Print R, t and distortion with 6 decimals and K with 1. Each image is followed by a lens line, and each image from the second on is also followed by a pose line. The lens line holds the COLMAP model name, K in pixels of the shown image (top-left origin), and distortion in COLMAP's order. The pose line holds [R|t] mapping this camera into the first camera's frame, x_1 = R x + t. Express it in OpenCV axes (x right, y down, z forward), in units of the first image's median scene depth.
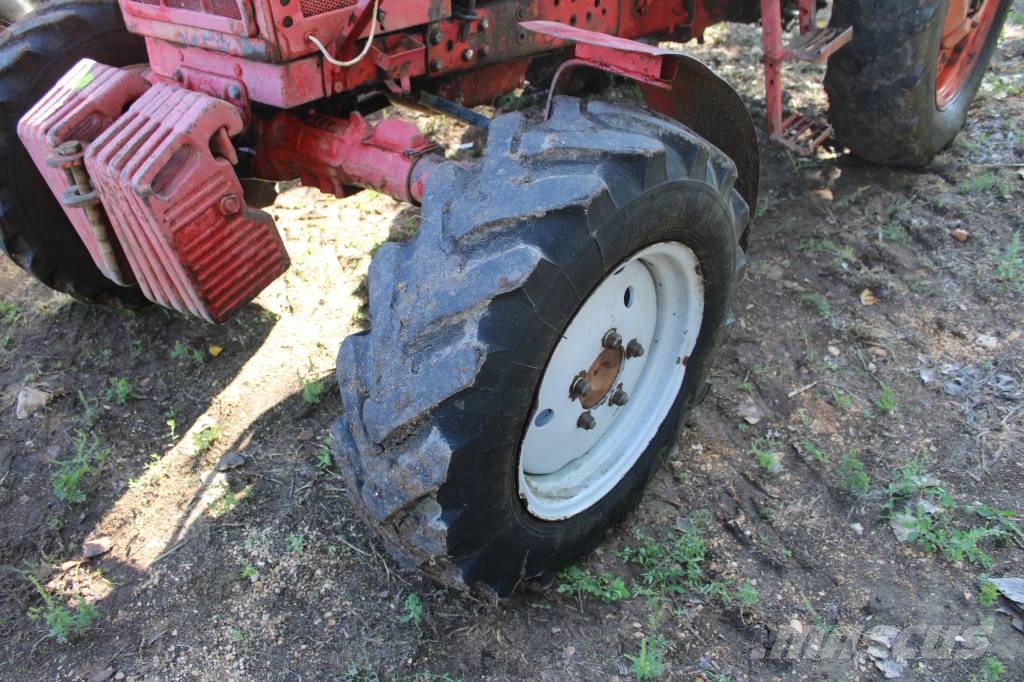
lens RADIAL K [[856.8, 0, 506.7], [0, 856.8, 337.0], [0, 0, 1]] dist [-0.154995, 0.132015]
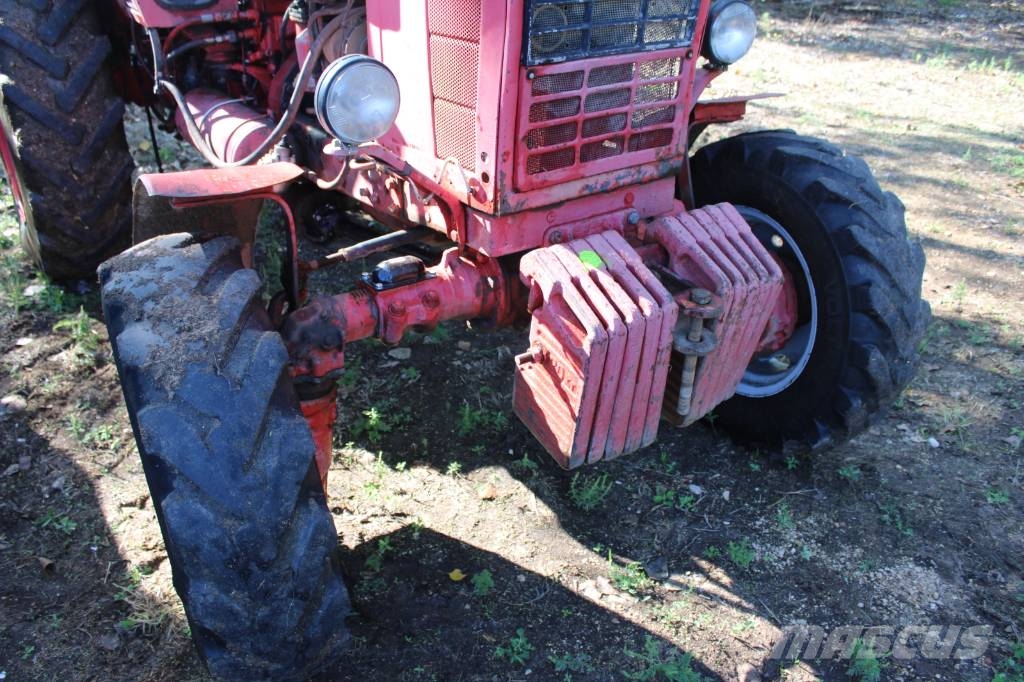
lens RADIAL K [[864.6, 0, 508.2], [0, 864.6, 340.0], [0, 0, 1]] dist [-0.156460, 0.131493]
pose [[0.294472, -0.430069, 0.853421, -1.419601], [0.526375, 0.818338, 0.230764, -0.515826], [-0.797631, 0.381265, 0.467355, 0.678841]]
